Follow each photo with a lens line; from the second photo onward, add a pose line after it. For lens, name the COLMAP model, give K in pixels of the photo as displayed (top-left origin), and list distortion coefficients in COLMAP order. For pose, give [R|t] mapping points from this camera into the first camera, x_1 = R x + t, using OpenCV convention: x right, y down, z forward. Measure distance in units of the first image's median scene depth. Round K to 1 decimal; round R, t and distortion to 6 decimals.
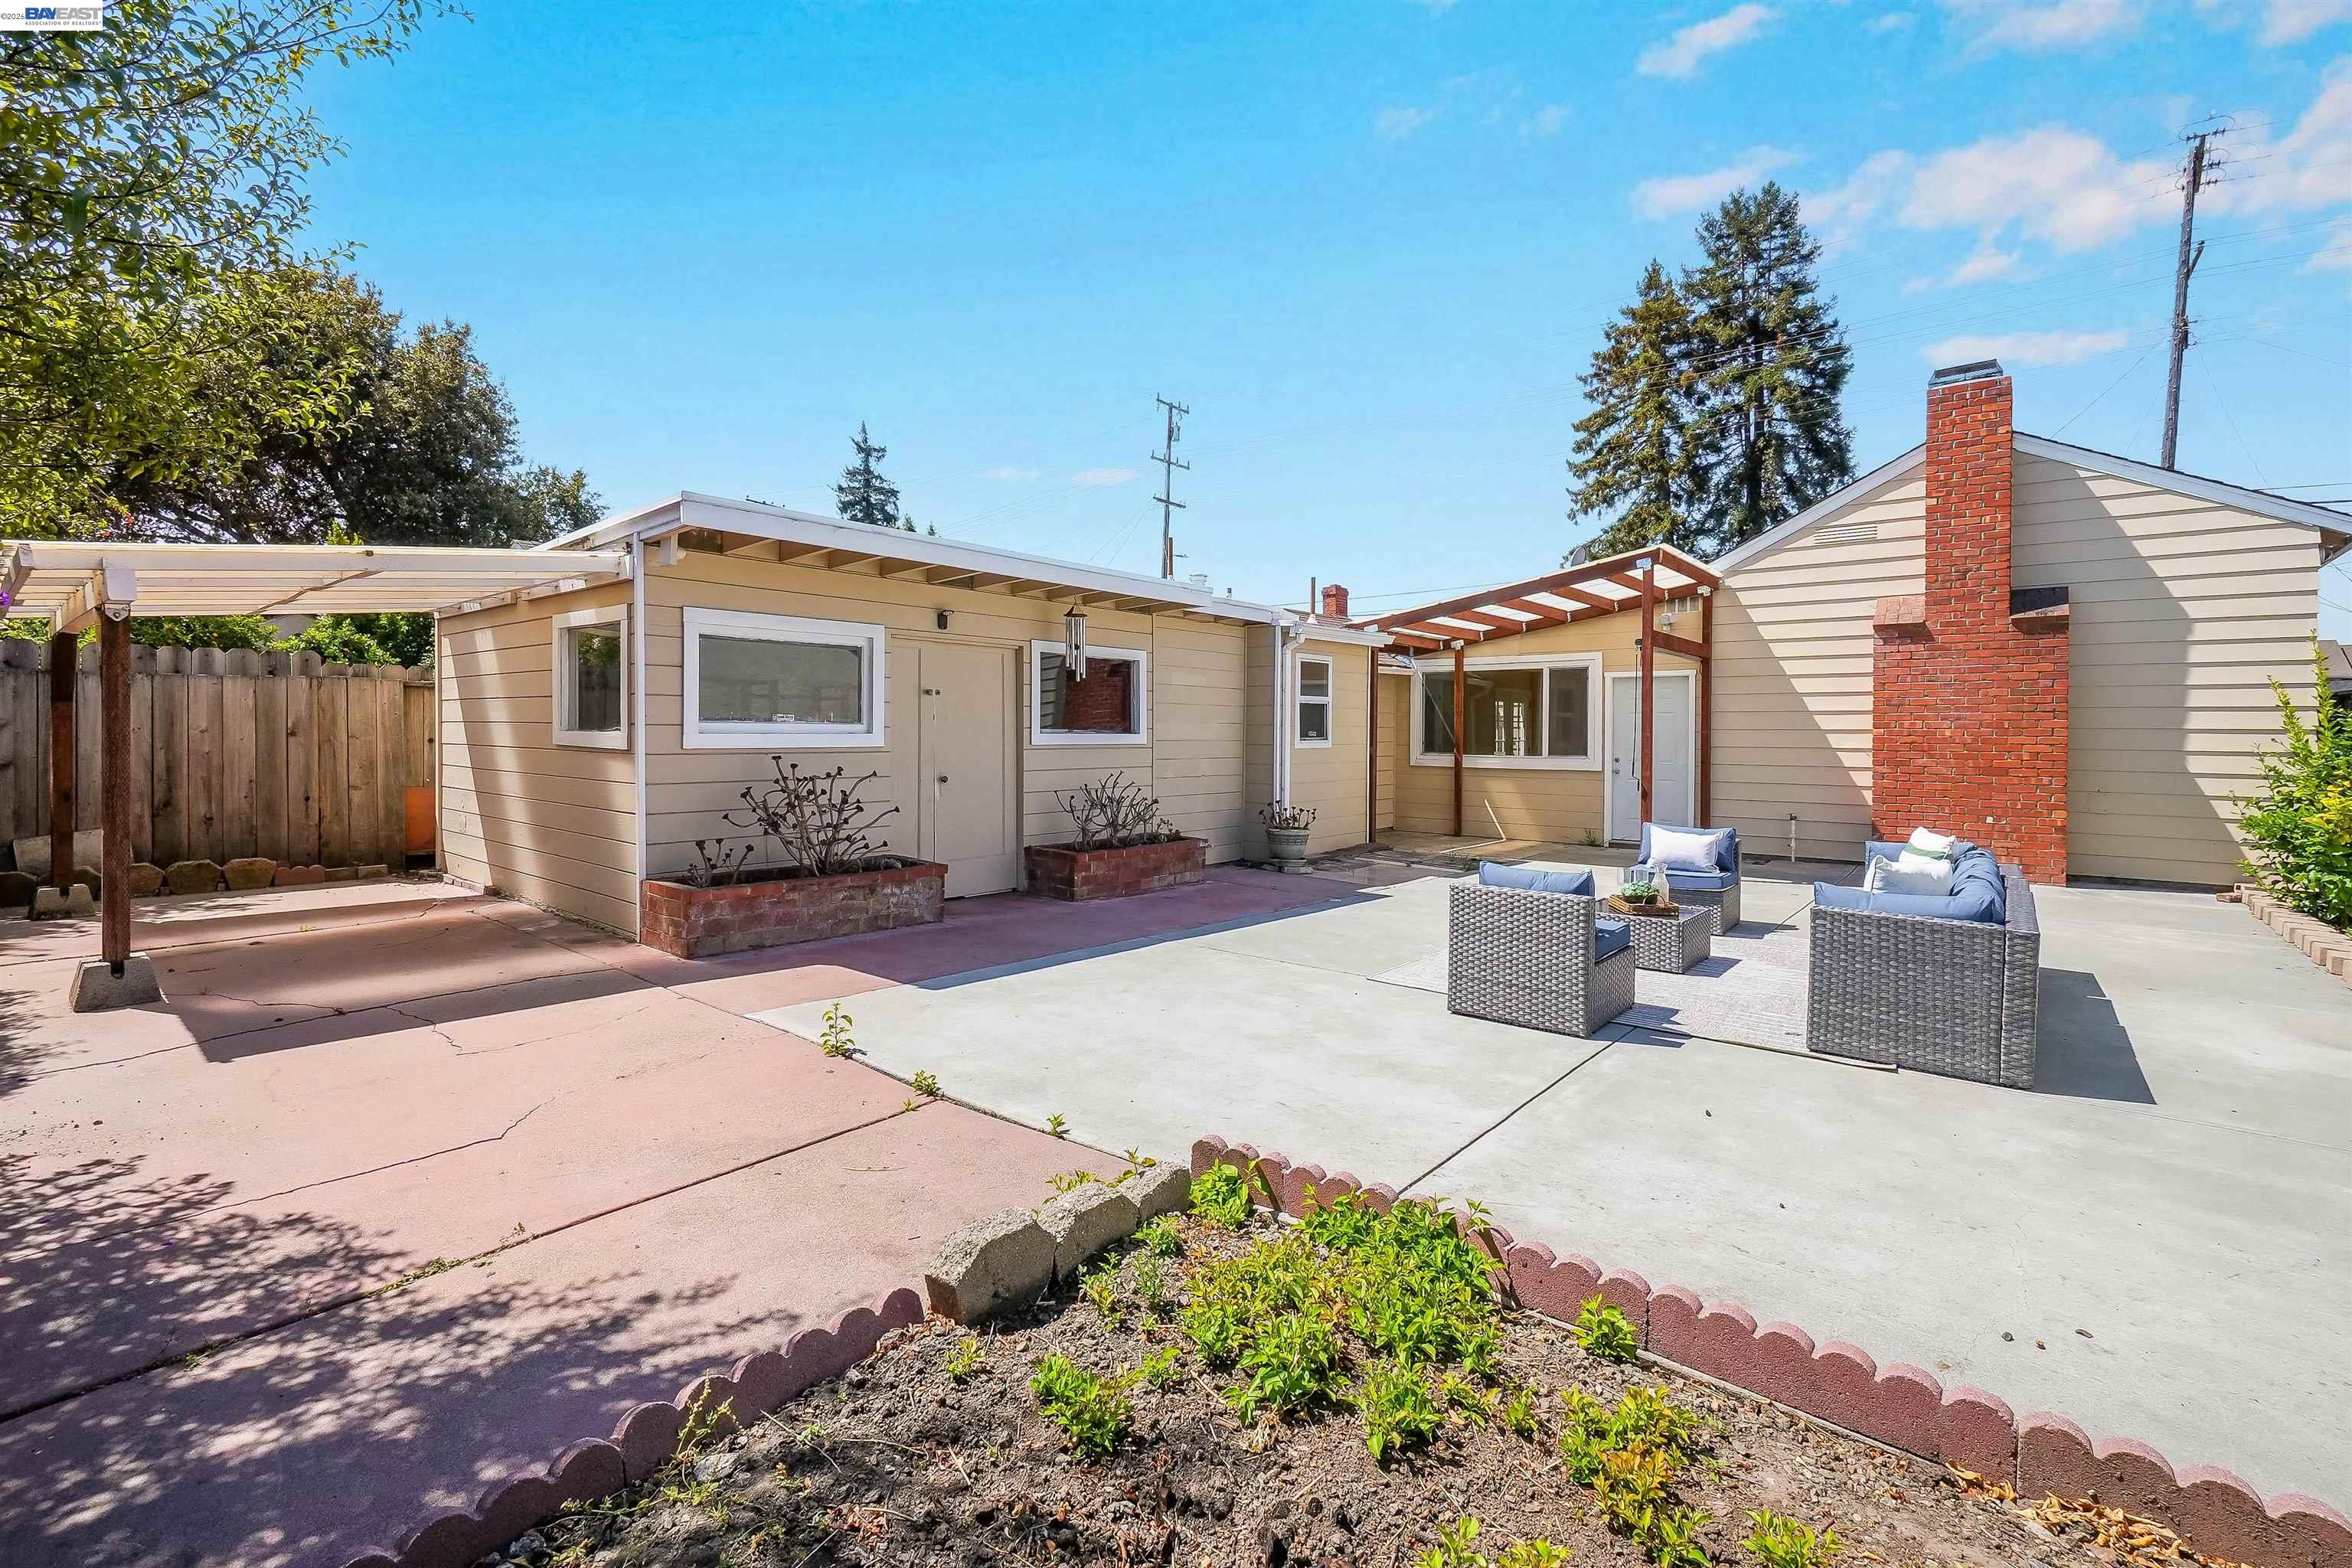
lens RADIAL K [[1038.8, 0, 1182.6], [0, 1038.8, 748.7], [0, 0, 1]] dist [-0.004723, 0.001440]
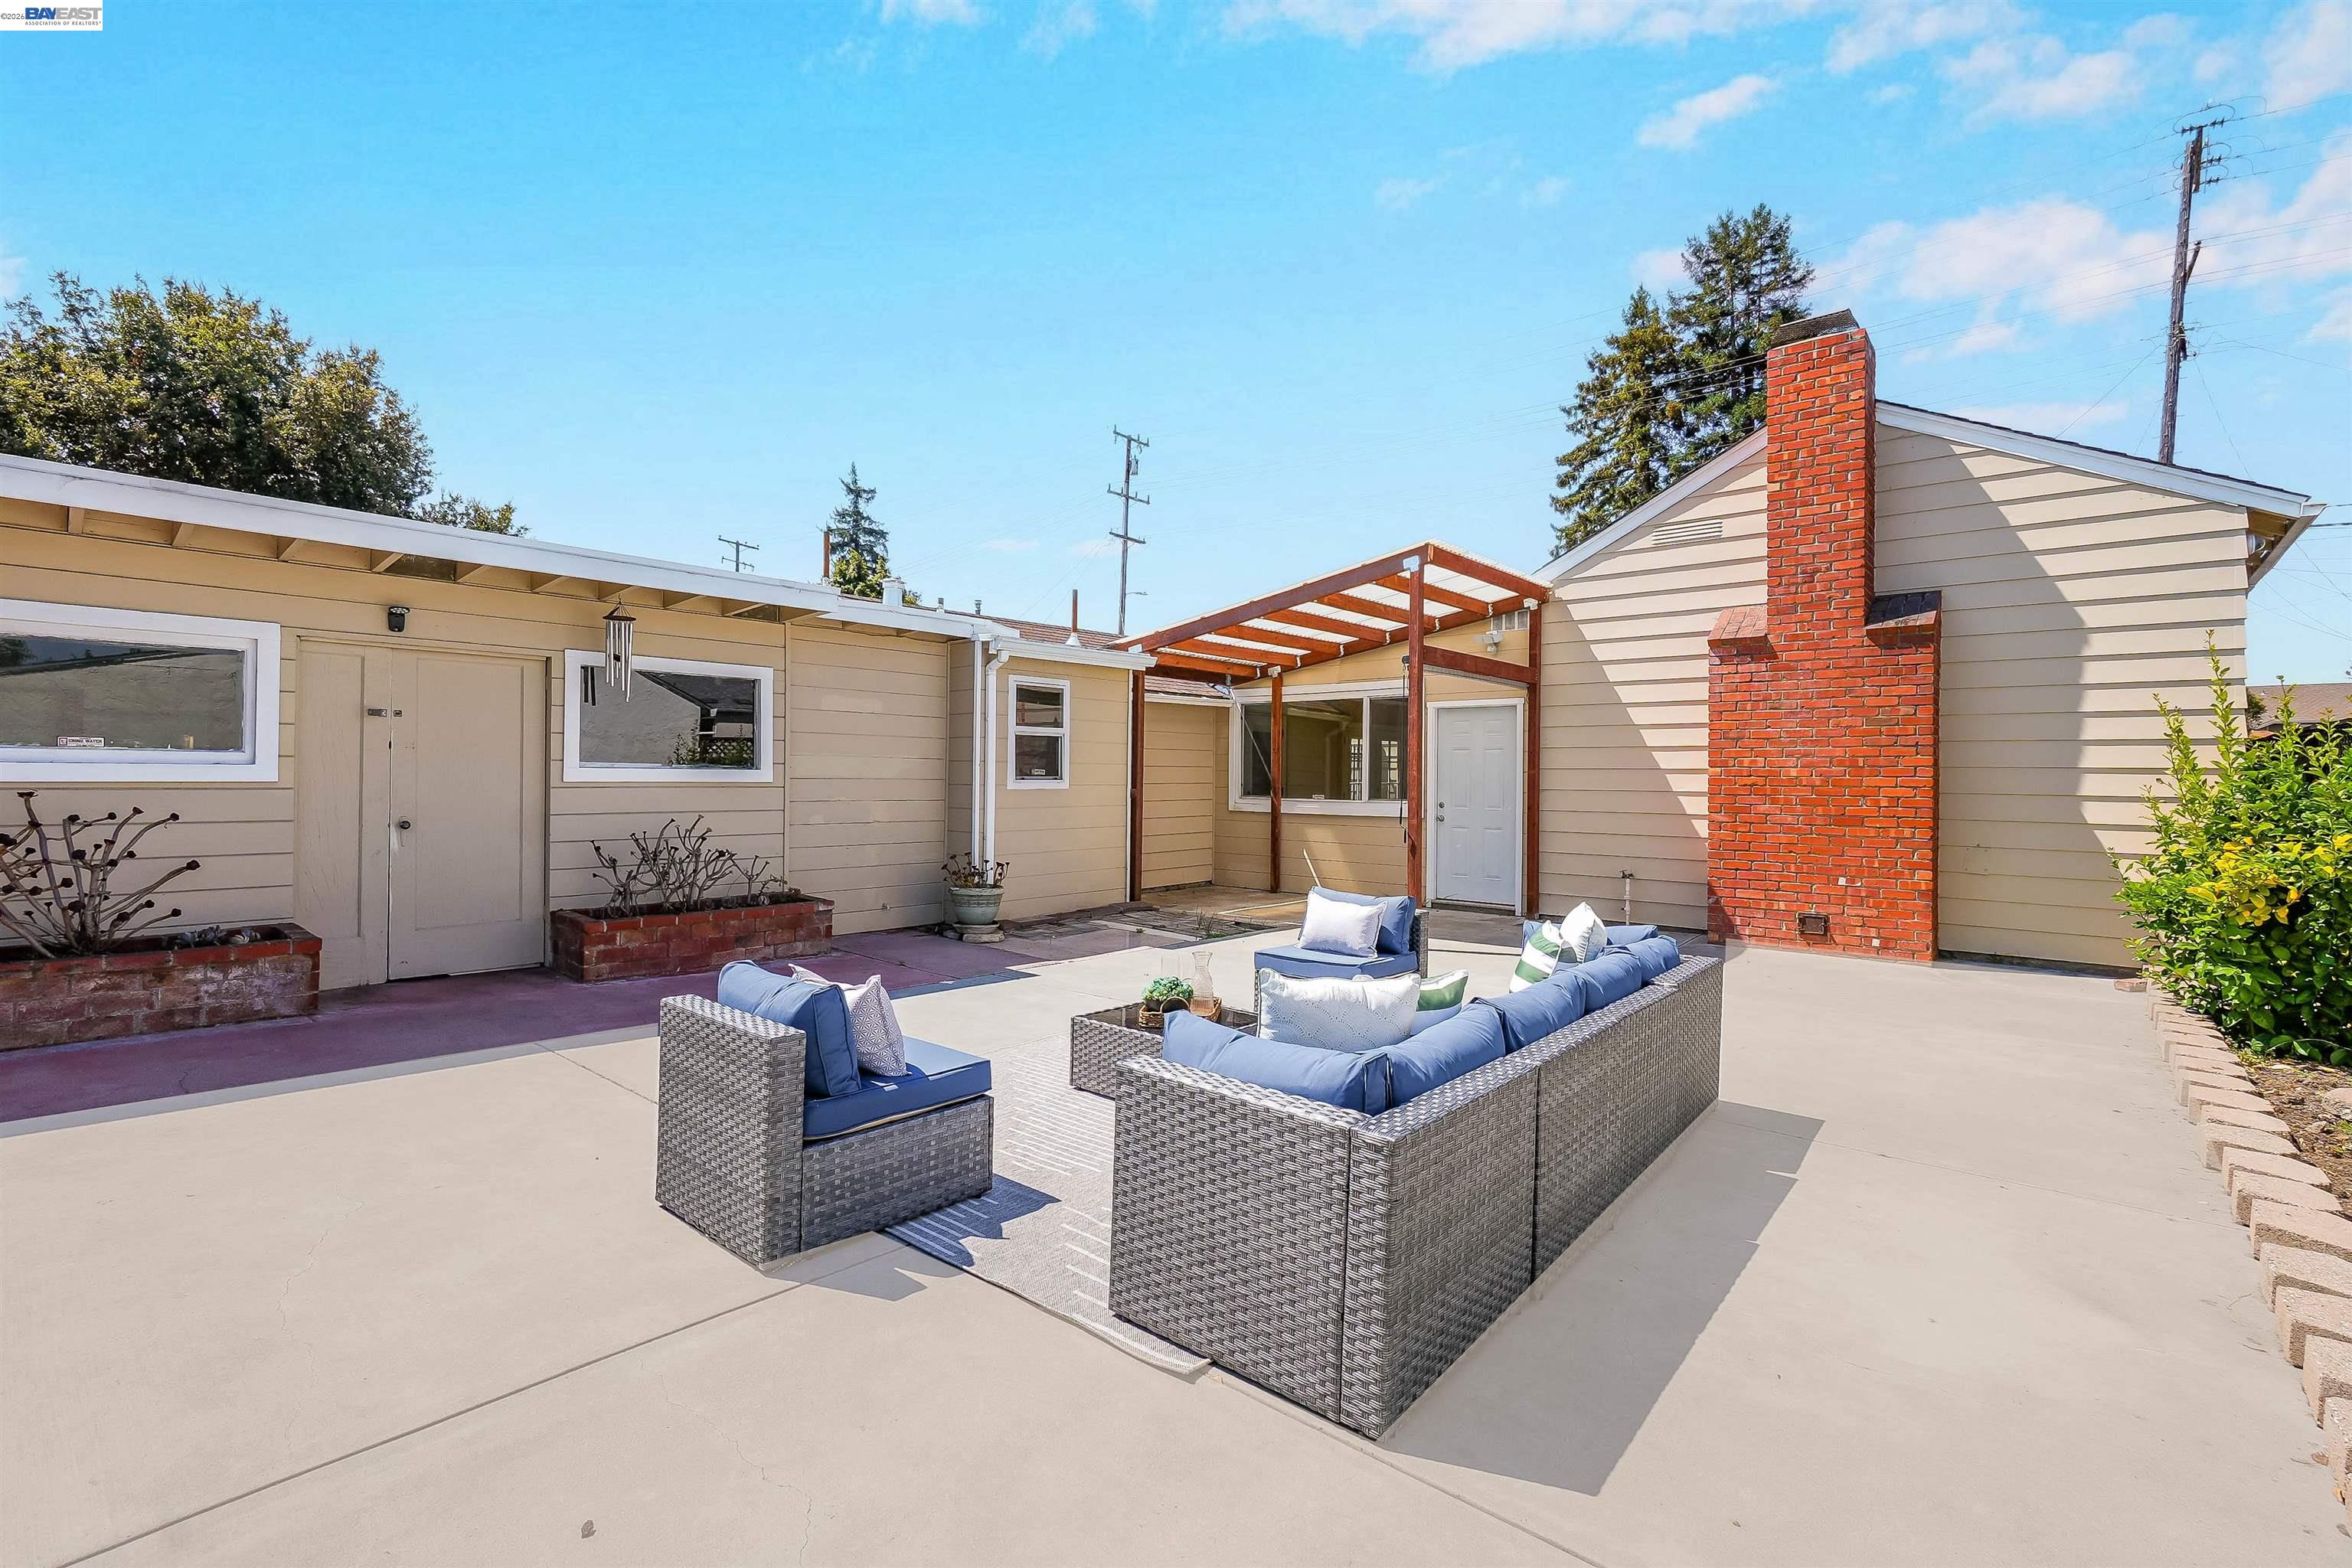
lens RADIAL K [[1038.8, 0, 1175.3], [0, 1038.8, 780.8], [0, 0, 1]] dist [-0.004723, 0.001440]
pose [[0.999672, 0.003723, -0.025328, 0.272541], [-0.004033, 0.999917, -0.012197, 0.002789], [0.025281, 0.012295, 0.999605, 0.178135]]
